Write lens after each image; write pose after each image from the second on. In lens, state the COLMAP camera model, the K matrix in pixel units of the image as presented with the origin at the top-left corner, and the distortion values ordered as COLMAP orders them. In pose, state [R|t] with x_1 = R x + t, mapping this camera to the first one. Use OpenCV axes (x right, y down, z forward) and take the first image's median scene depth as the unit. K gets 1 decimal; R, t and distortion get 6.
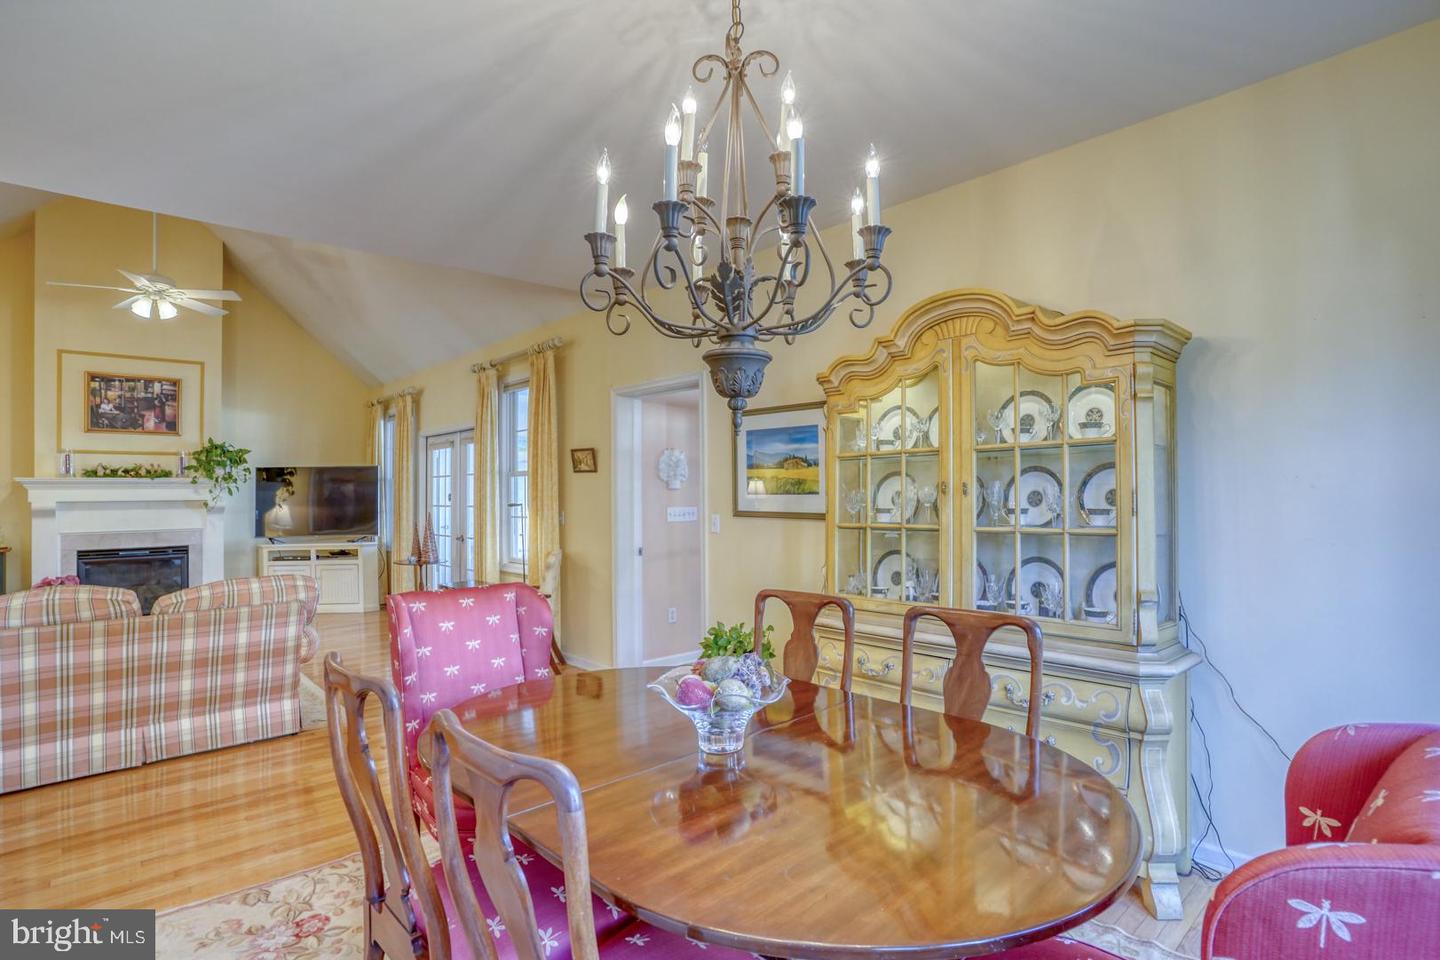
lens RADIAL K [[720.2, 0, 720.0], [0, 720.2, 480.0], [0, 0, 1]] dist [-0.084681, 0.036757]
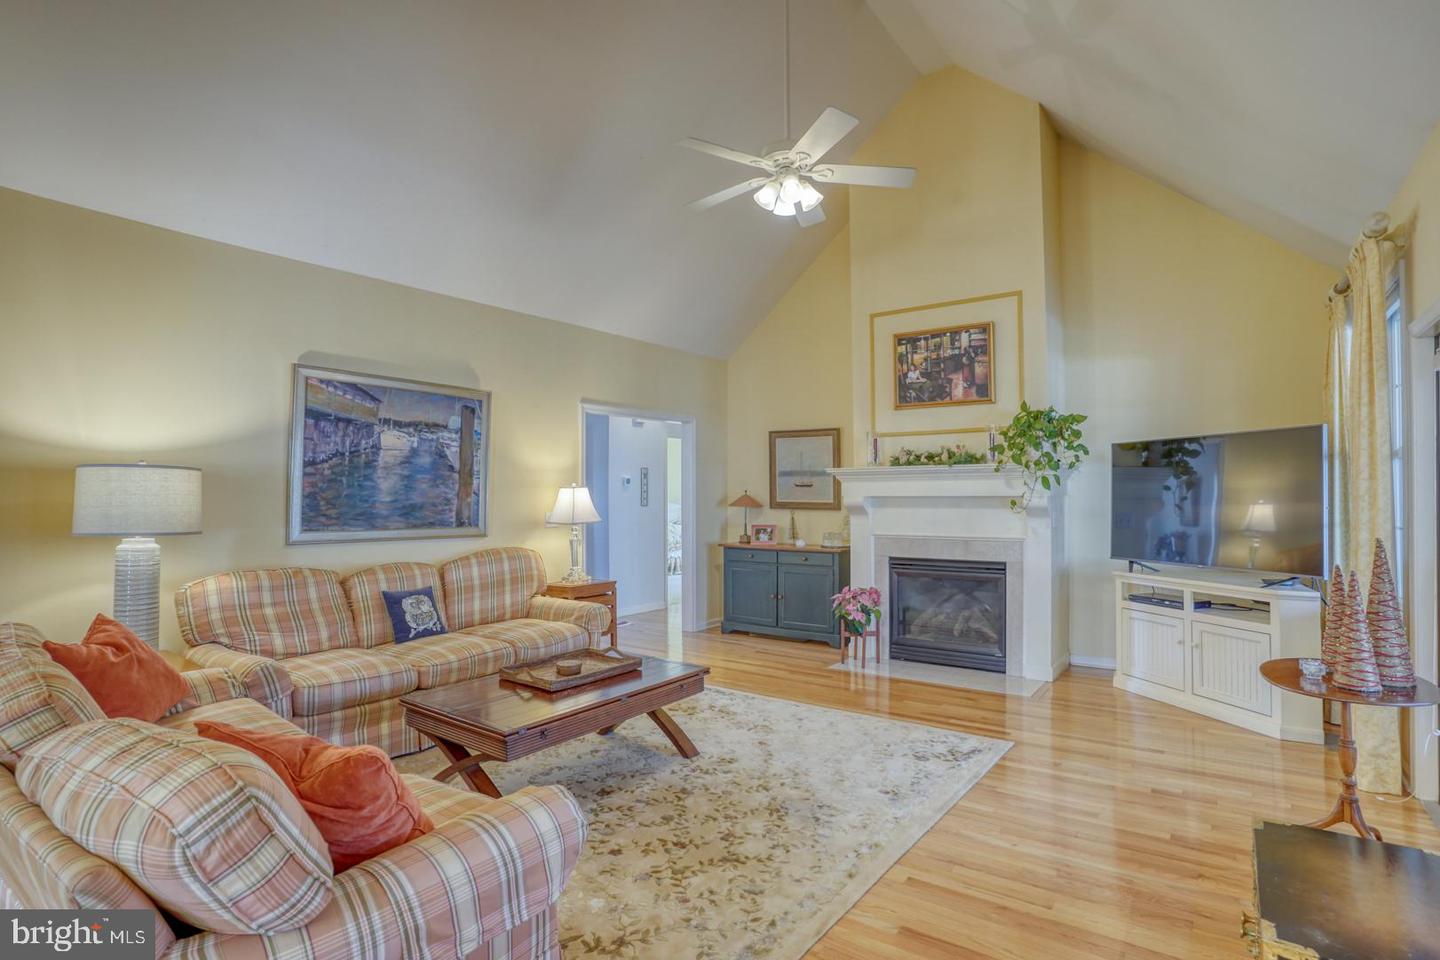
lens RADIAL K [[720.2, 0, 720.0], [0, 720.2, 480.0], [0, 0, 1]] dist [-0.084681, 0.036757]
pose [[0.184109, -0.007580, -0.982877, -0.135568], [0.017068, 0.999844, -0.004513, 0.011942], [0.982758, -0.015945, 0.184209, 0.617632]]
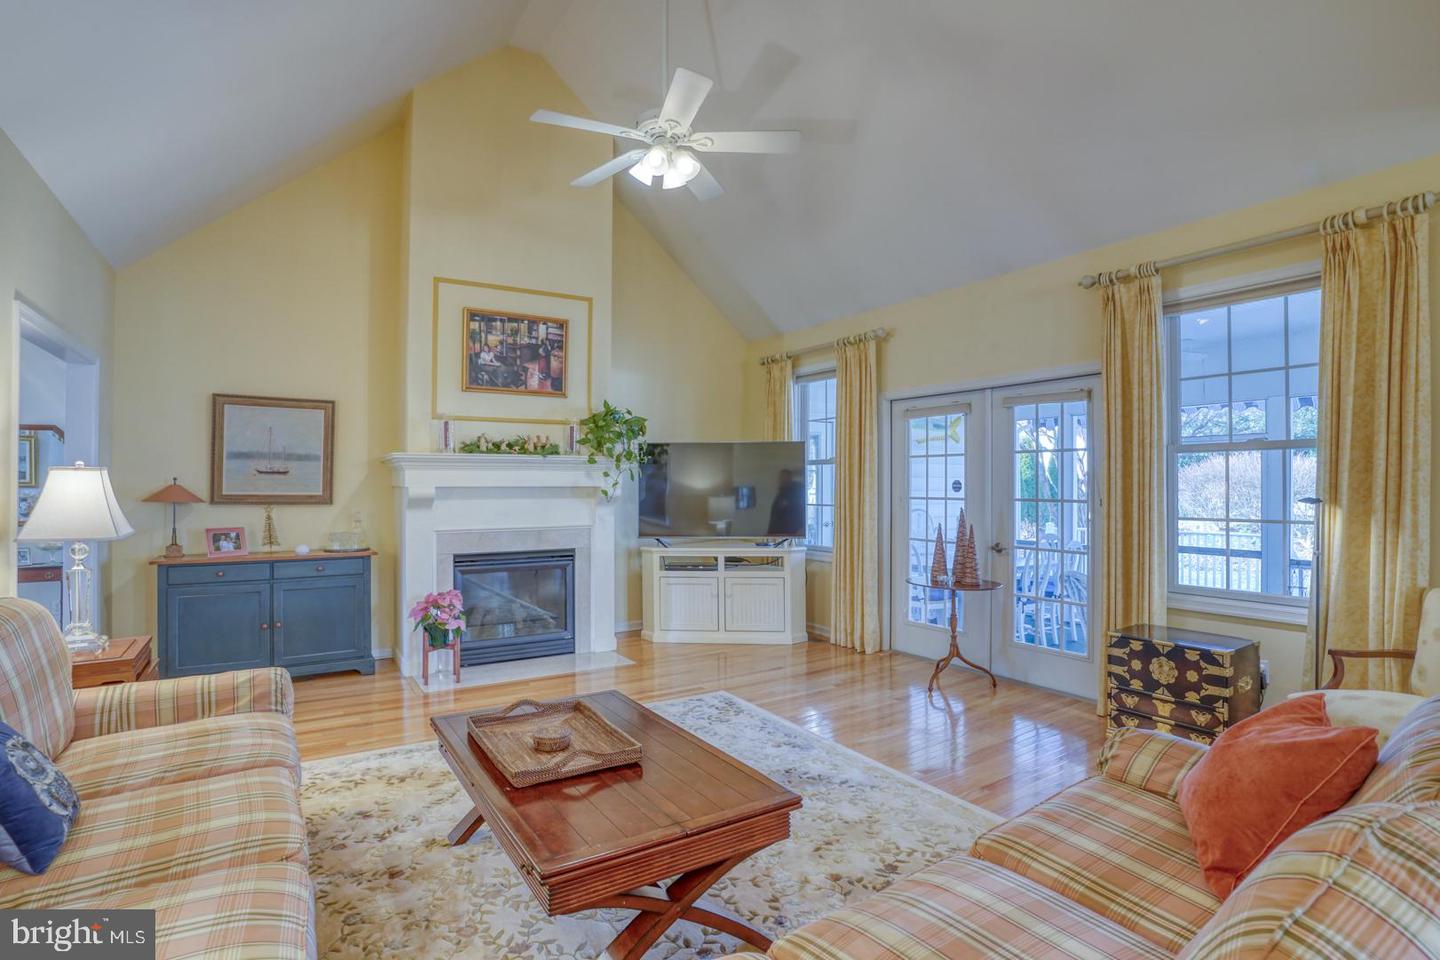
lens RADIAL K [[720.2, 0, 720.0], [0, 720.2, 480.0], [0, 0, 1]] dist [-0.084681, 0.036757]
pose [[0.983665, 0.010318, -0.179714, -0.500318], [-0.008337, 0.999896, 0.011775, 0.012544], [0.179817, -0.010084, 0.983648, 0.298179]]
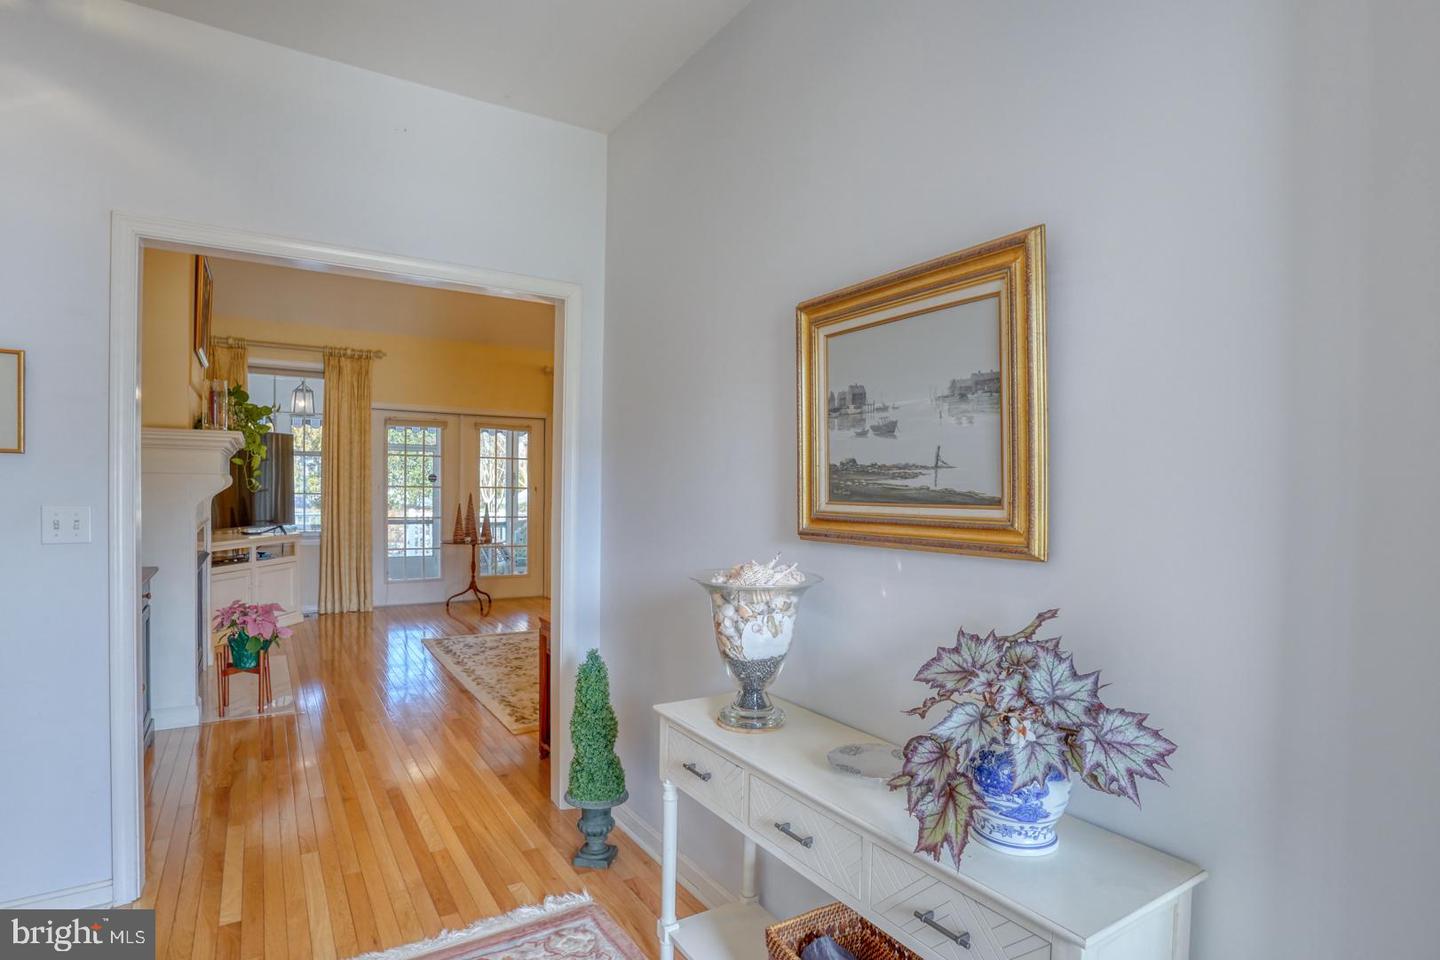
lens RADIAL K [[720.2, 0, 720.0], [0, 720.2, 480.0], [0, 0, 1]] dist [-0.084681, 0.036757]
pose [[0.166619, 0.028178, 0.985619, -1.339528], [-0.017674, 0.999516, -0.025588, 0.046972], [-0.985863, -0.013157, 0.167036, 0.469270]]
